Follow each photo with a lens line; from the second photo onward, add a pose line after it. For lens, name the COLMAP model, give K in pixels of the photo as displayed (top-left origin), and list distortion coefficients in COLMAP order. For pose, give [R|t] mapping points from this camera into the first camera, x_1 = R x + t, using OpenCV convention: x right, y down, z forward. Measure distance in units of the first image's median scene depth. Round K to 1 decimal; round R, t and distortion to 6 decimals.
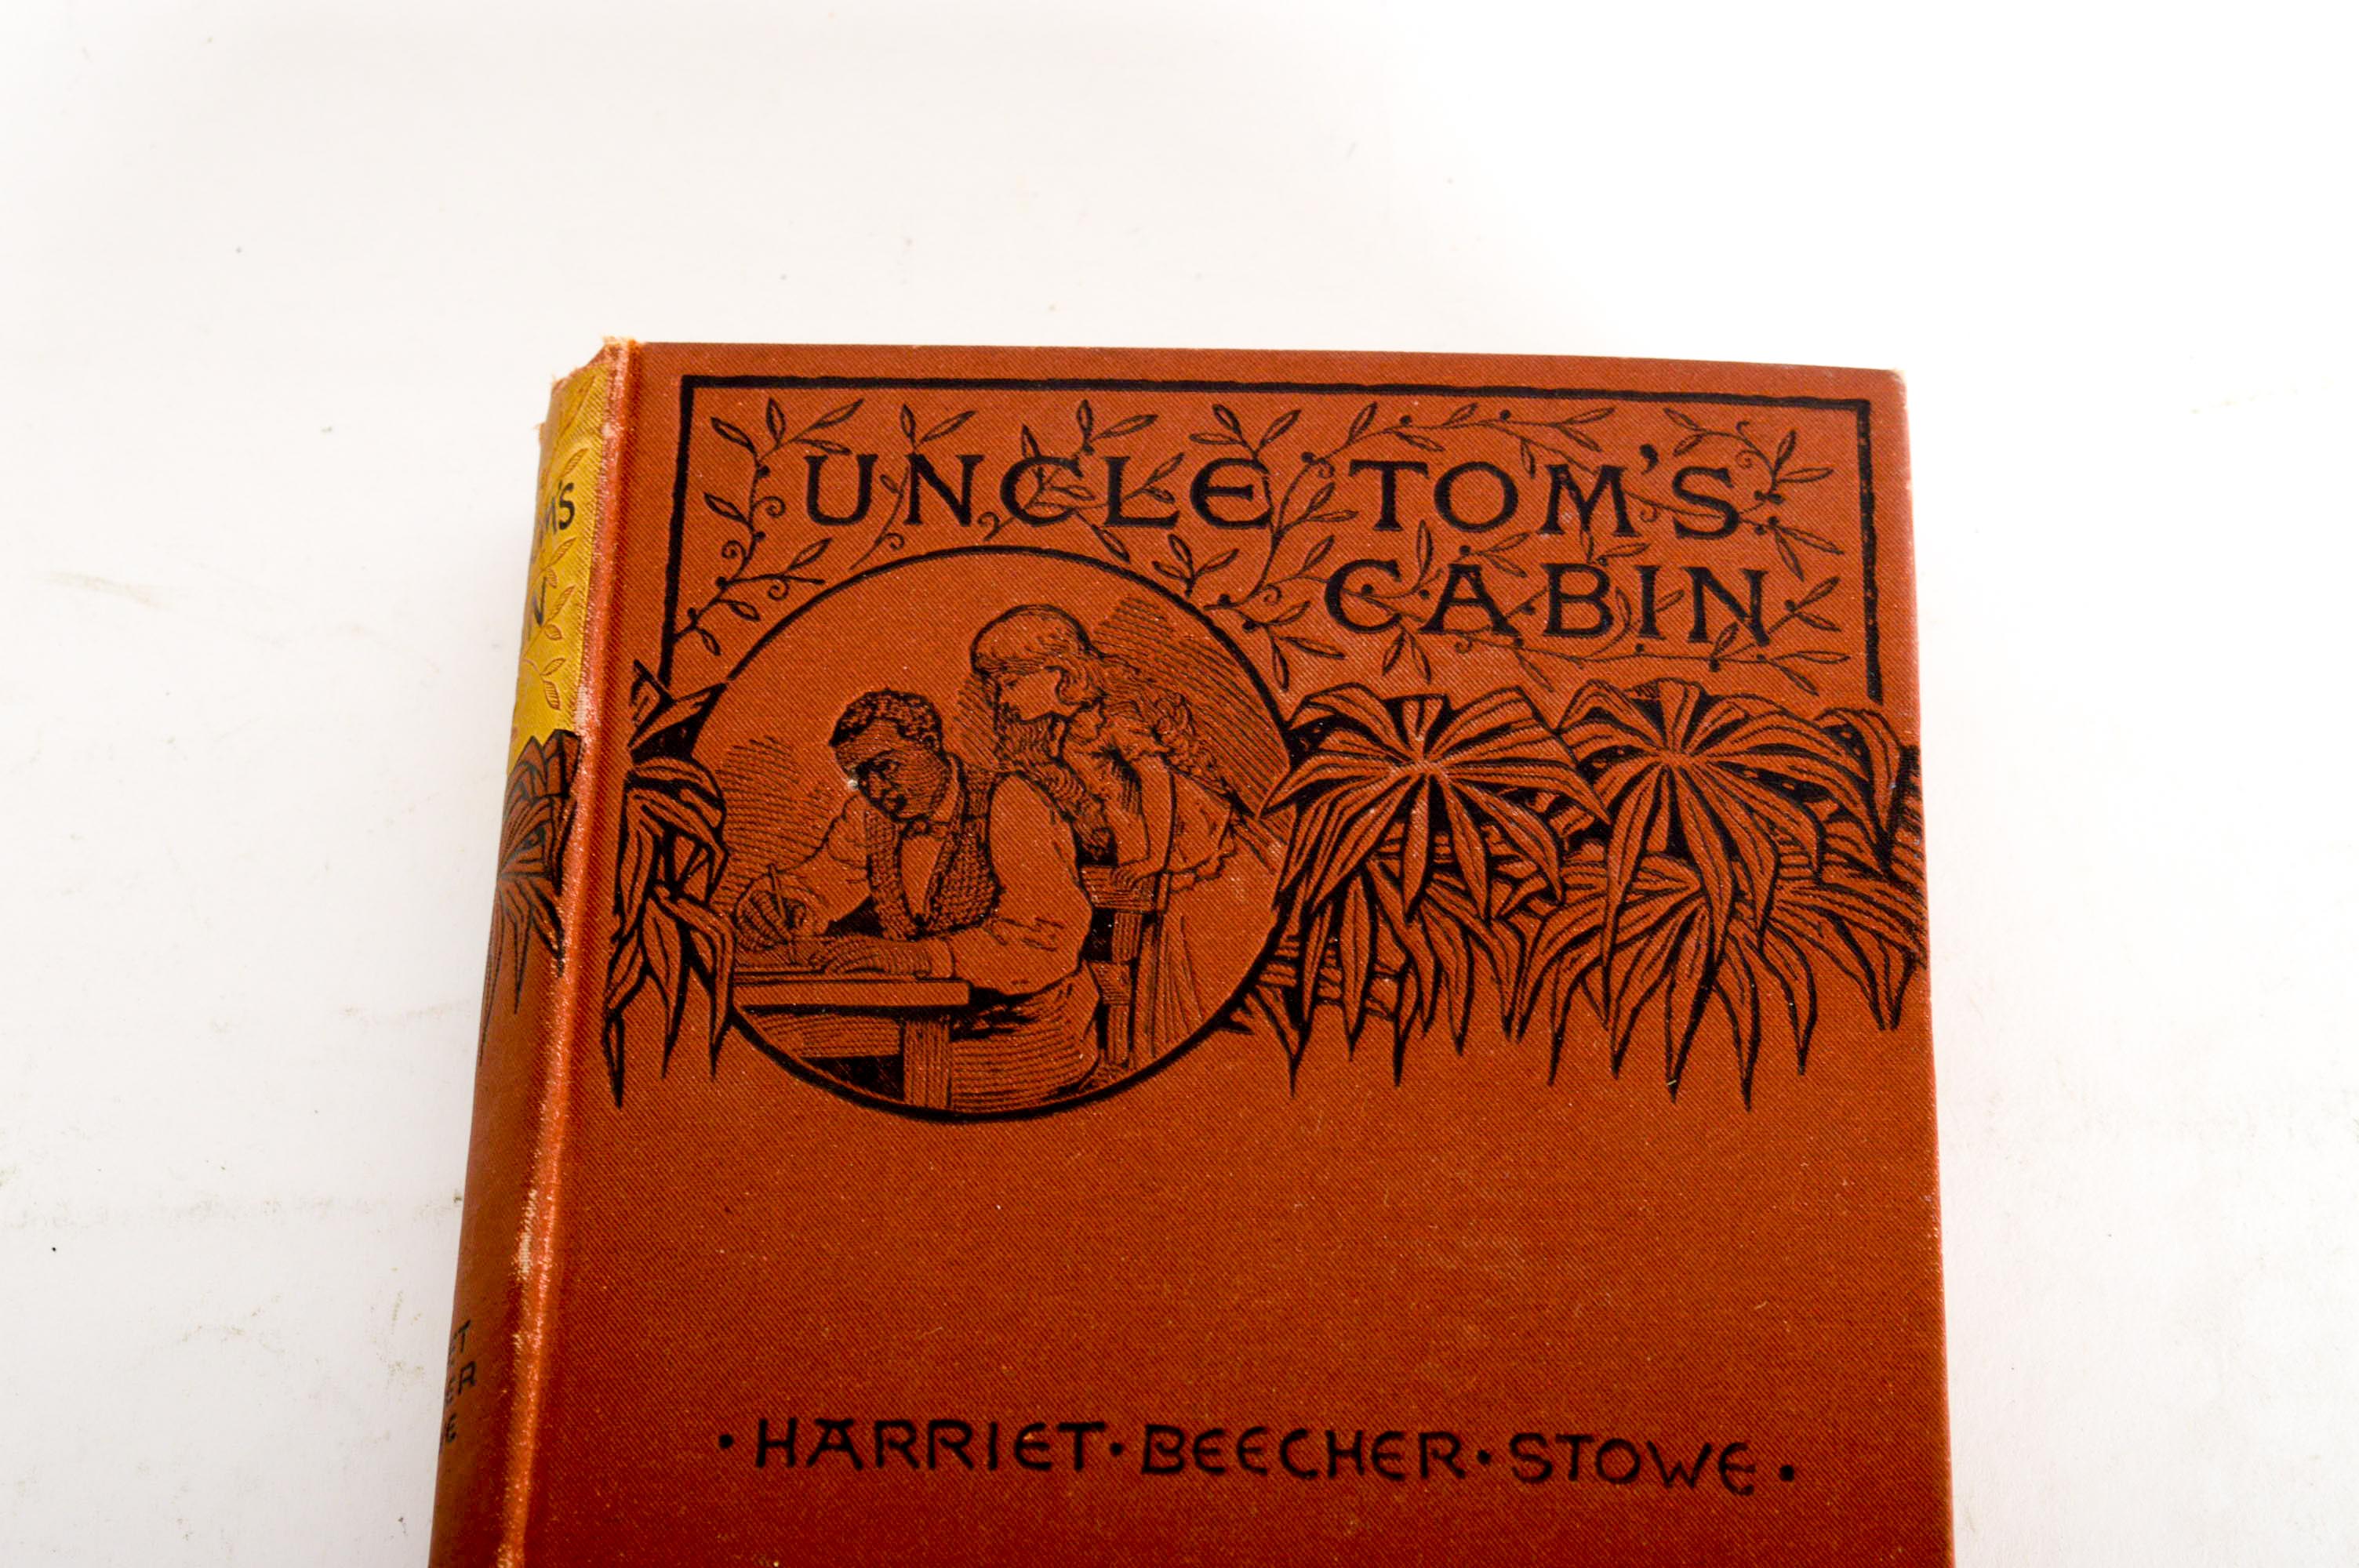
lens RADIAL K [[5551.6, 0, 1179.5], [0, 5551.6, 782.5], [0, 0, 1]] dist [0.034196, 0.000000]
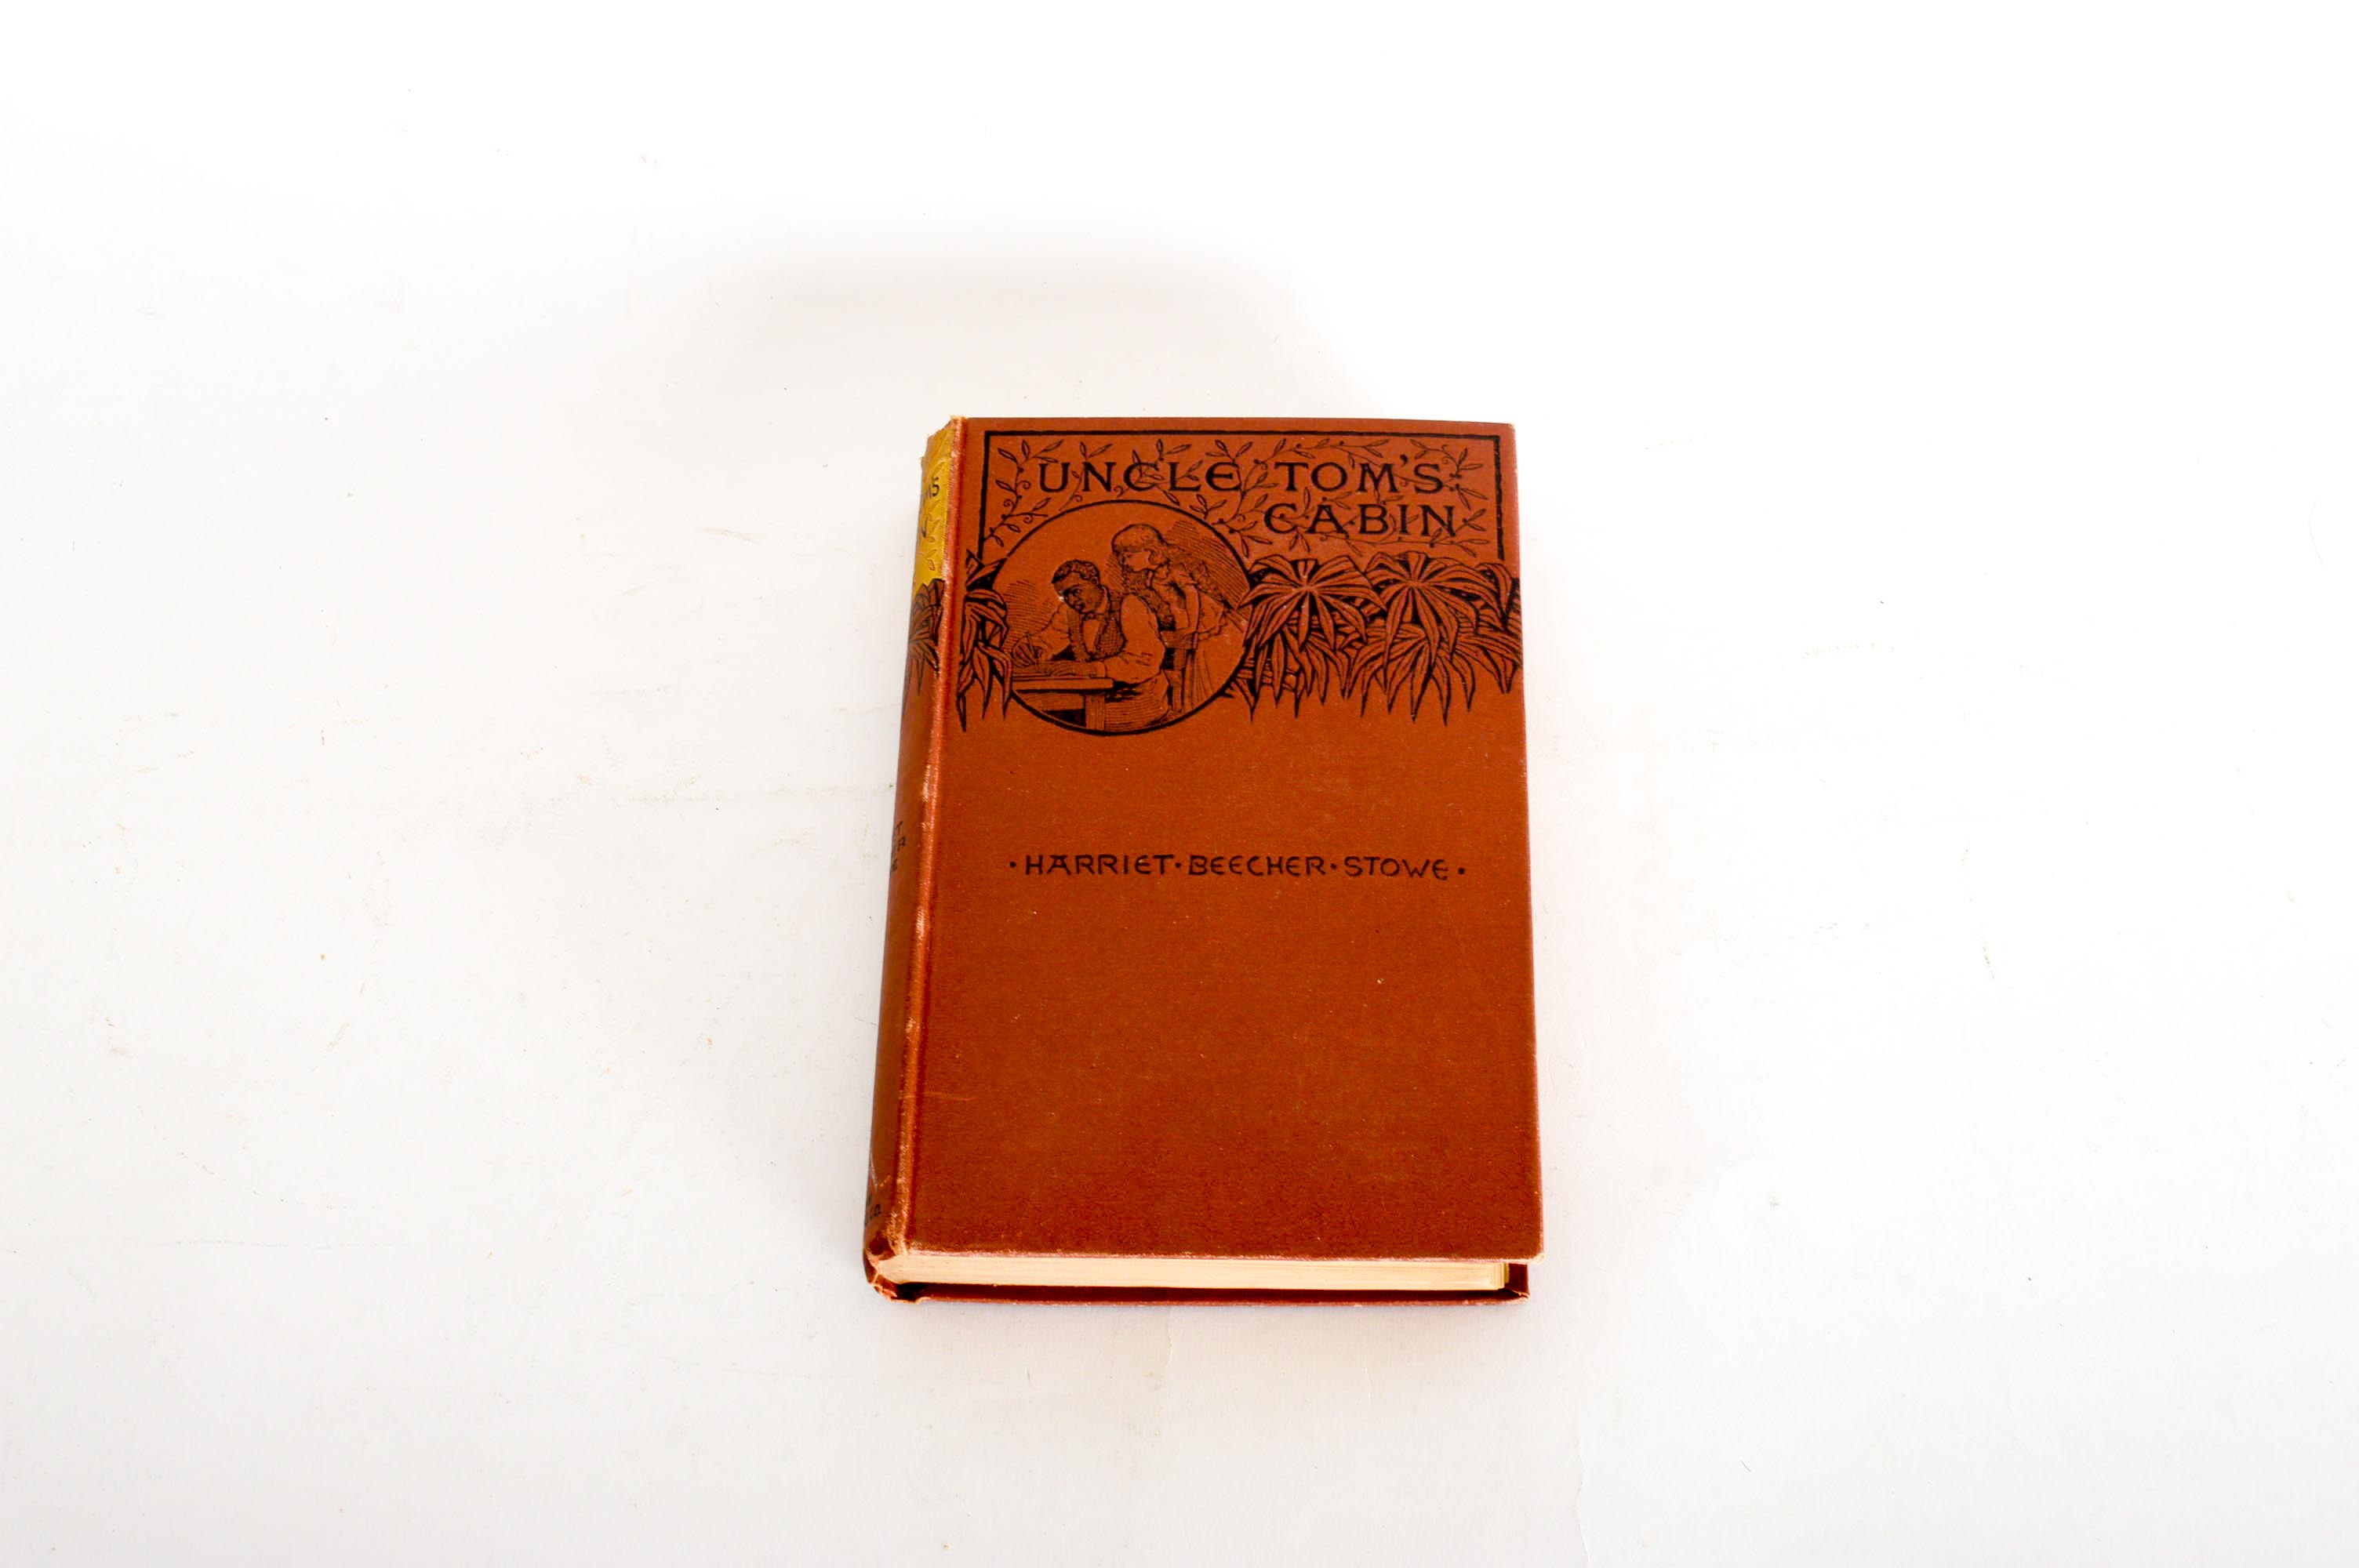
lens RADIAL K [[3299.8, 0, 1179.2], [0, 3299.8, 786.4], [0, 0, 1]] dist [-0.008563, 0.000000]
pose [[0.999933, -0.009315, -0.006914, -0.000750], [0.009120, 0.999574, -0.027709, 0.118620], [0.007169, 0.027644, 0.999592, -0.383070]]
